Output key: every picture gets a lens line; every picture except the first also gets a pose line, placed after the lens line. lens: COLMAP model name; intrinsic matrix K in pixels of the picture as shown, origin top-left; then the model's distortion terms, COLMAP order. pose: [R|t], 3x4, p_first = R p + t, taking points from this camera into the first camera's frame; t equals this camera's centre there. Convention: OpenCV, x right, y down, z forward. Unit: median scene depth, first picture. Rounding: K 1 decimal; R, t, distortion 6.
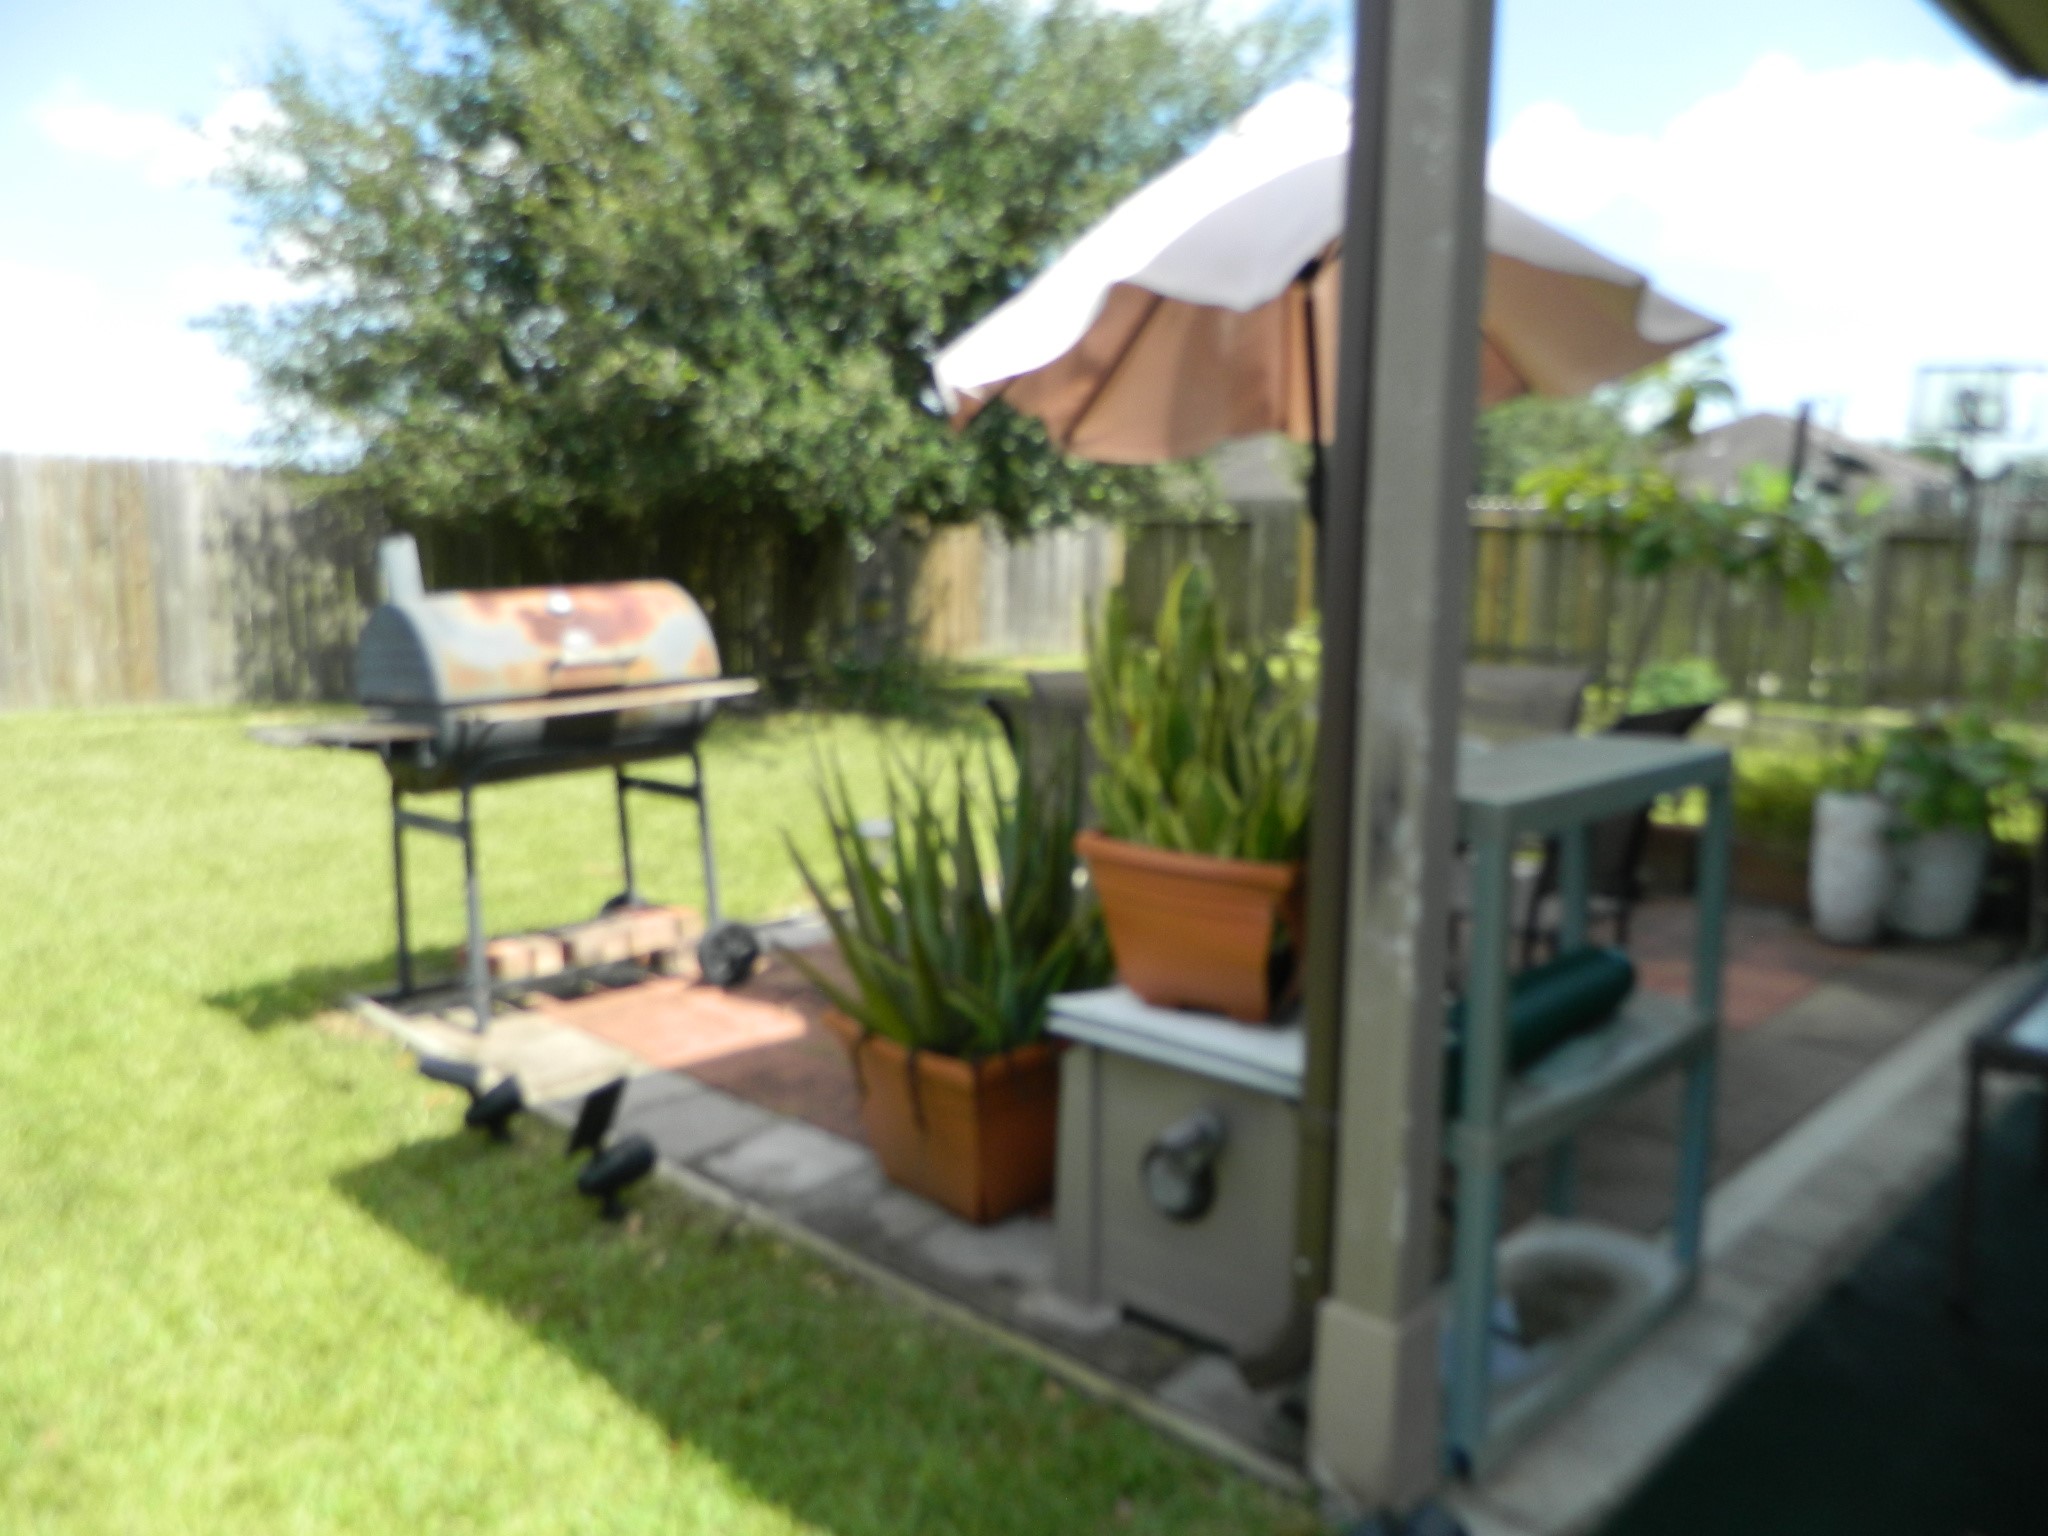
lens RADIAL K [[1515.5, 0, 1020.7], [0, 1515.5, 762.3], [0, 0, 1]] dist [0.005472, -0.003720]
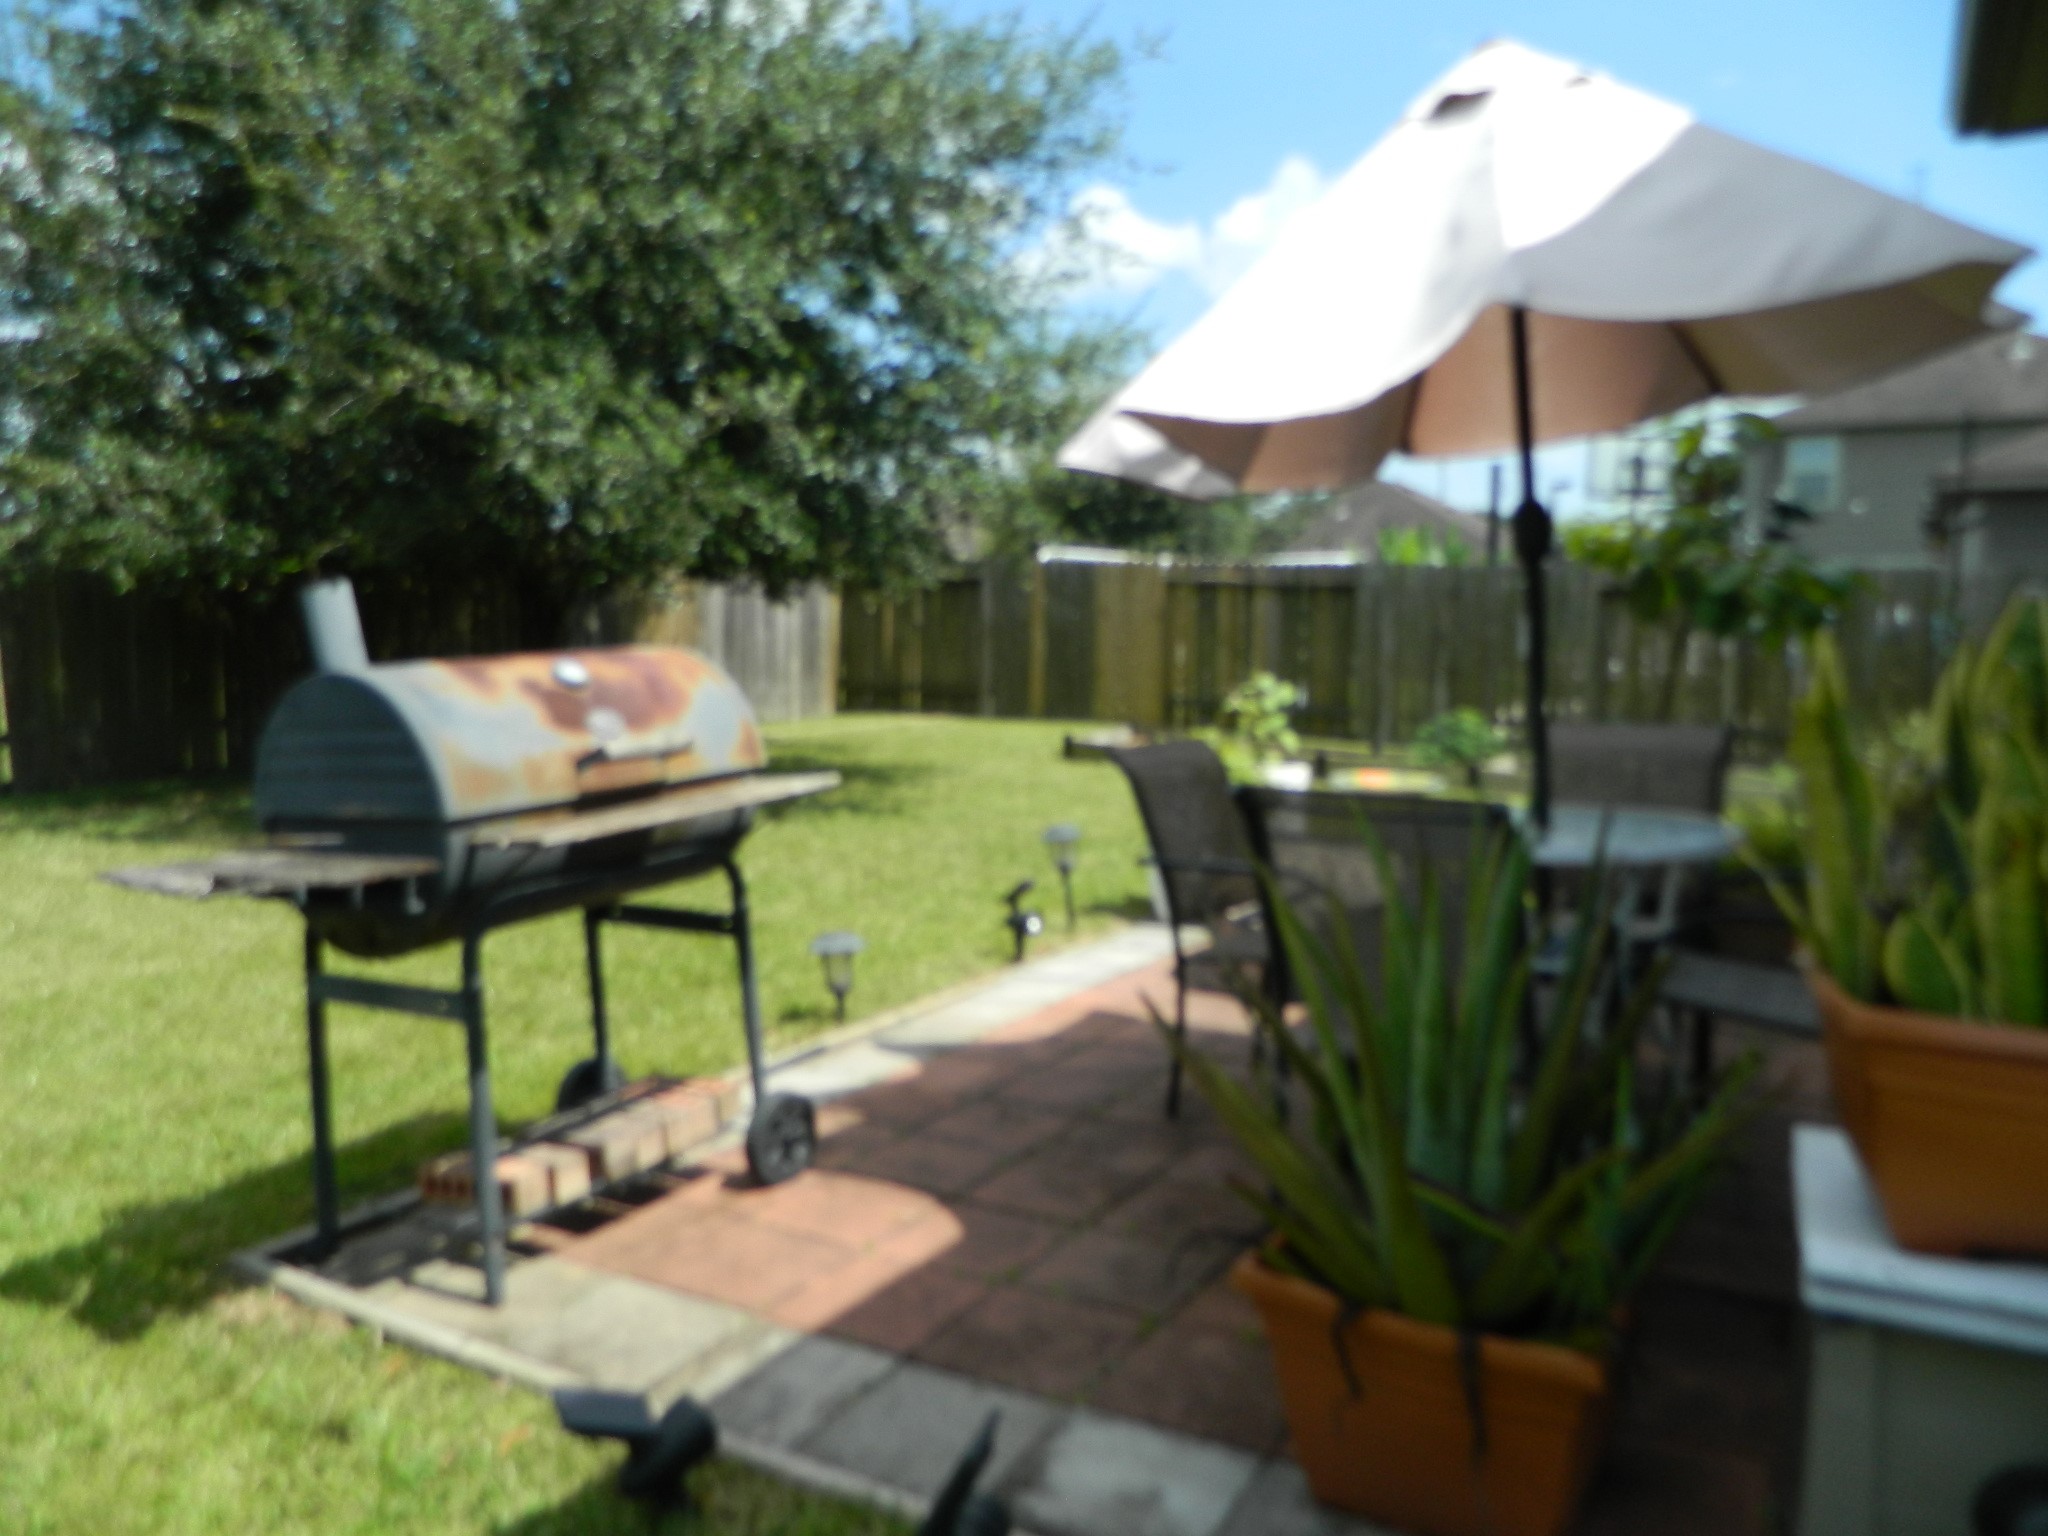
lens RADIAL K [[1515.5, 0, 1020.7], [0, 1515.5, 762.3], [0, 0, 1]] dist [0.005472, -0.003720]
pose [[0.969693, -0.031207, 0.242327, -0.274125], [0.041194, 0.998493, -0.036256, -0.027921], [-0.240831, 0.045140, 0.969517, 0.262700]]
